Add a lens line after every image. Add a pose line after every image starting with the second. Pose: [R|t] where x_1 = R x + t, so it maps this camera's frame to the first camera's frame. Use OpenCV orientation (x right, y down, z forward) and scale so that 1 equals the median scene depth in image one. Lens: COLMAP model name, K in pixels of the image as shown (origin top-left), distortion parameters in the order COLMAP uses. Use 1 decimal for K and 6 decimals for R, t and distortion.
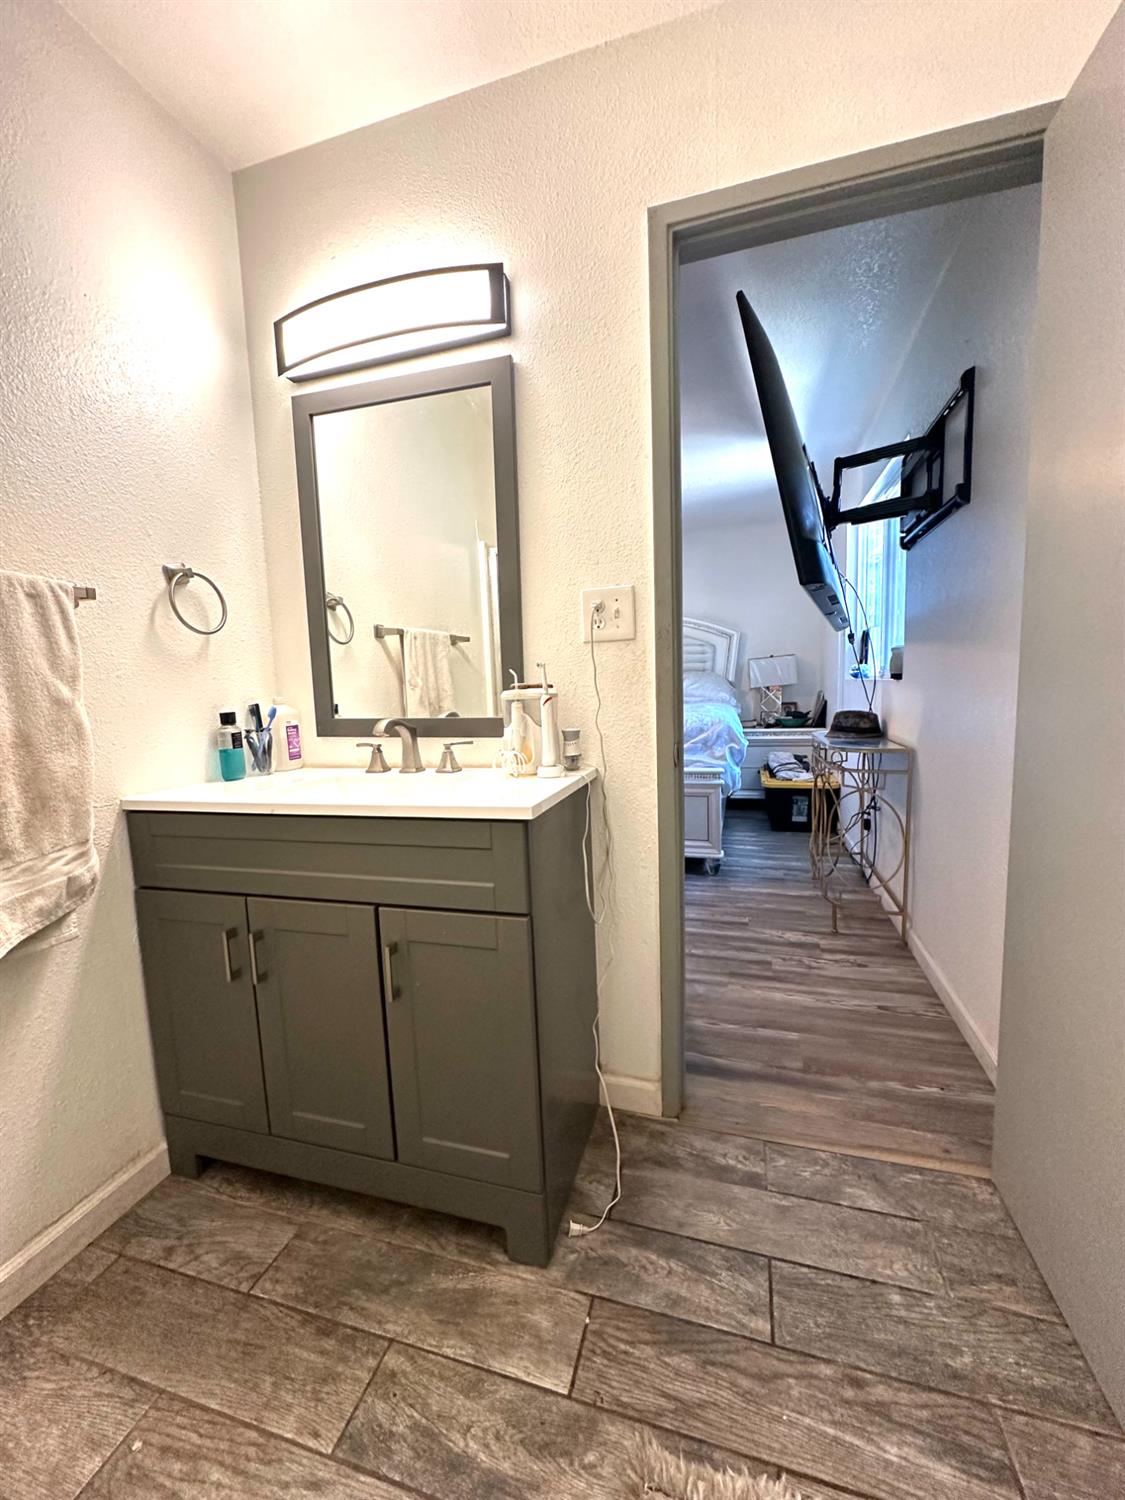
lens RADIAL K [[594.8, 0, 561.8], [0, 594.8, 746.2], [0, 0, 1]] dist [-0.009985, 0.000530]
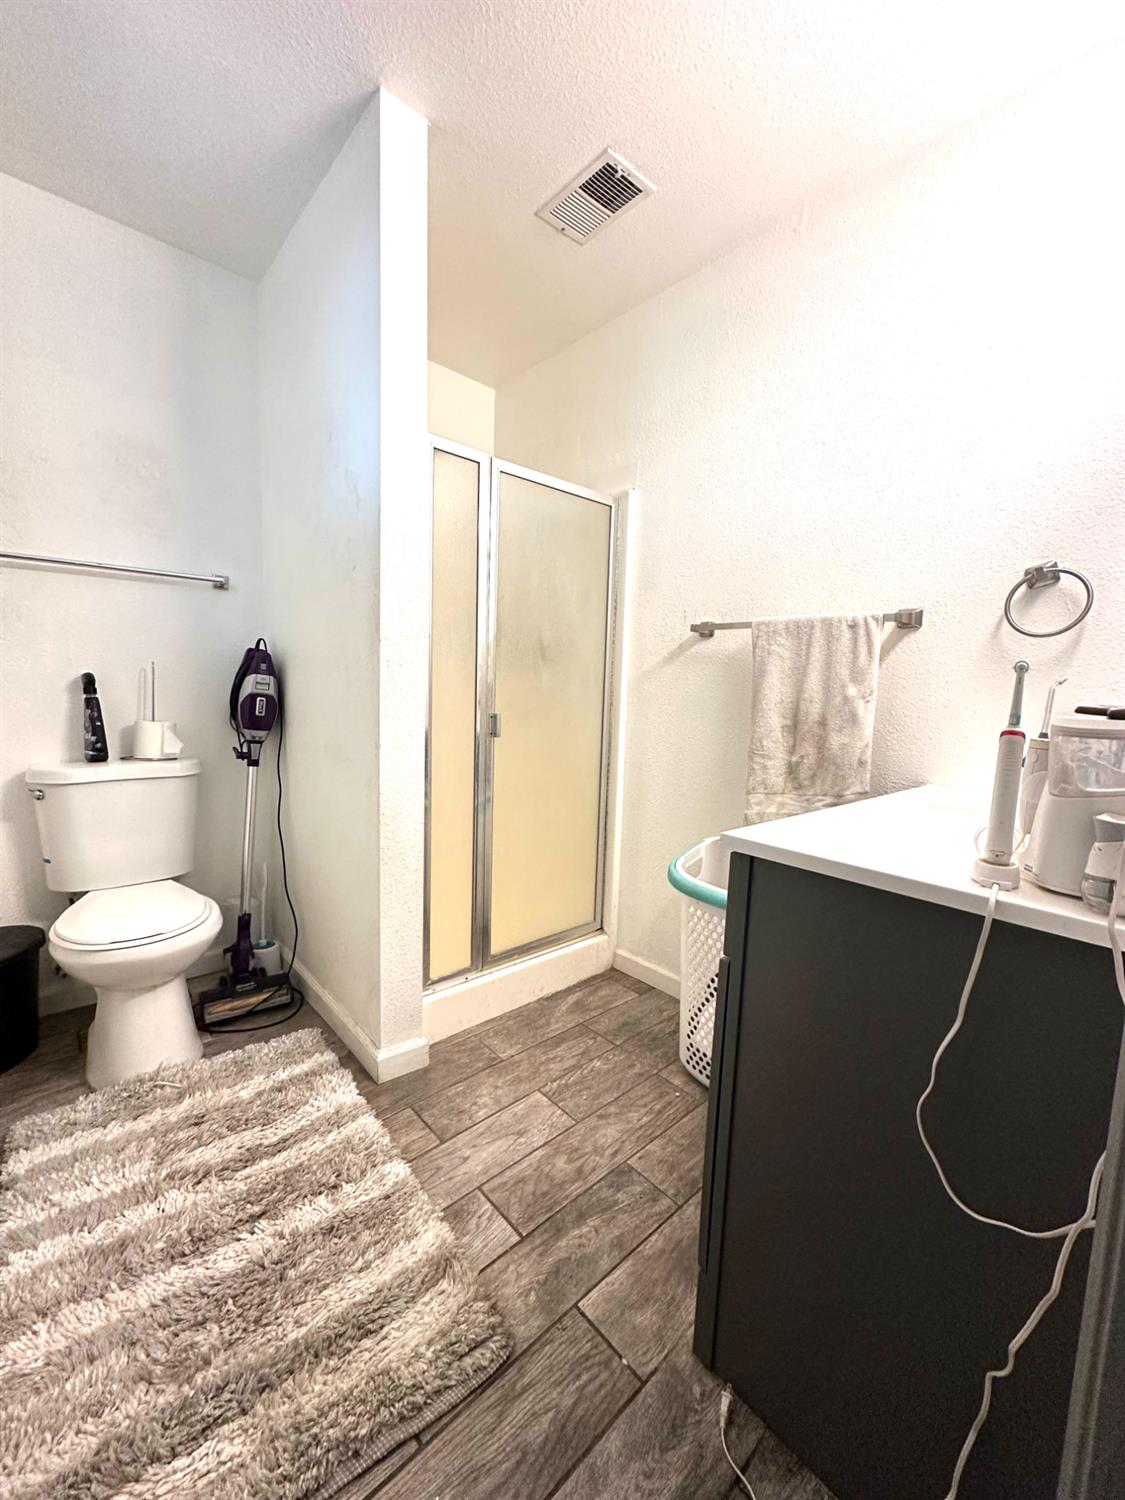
lens RADIAL K [[594.8, 0, 560.5], [0, 594.8, 750.2], [0, 0, 1]] dist [-0.009985, 0.000530]
pose [[-0.521334, 0.111283, -0.846065, 0.828466], [-0.109613, 0.974515, 0.195720, -0.171650], [0.846283, 0.194775, -0.495850, 1.246192]]
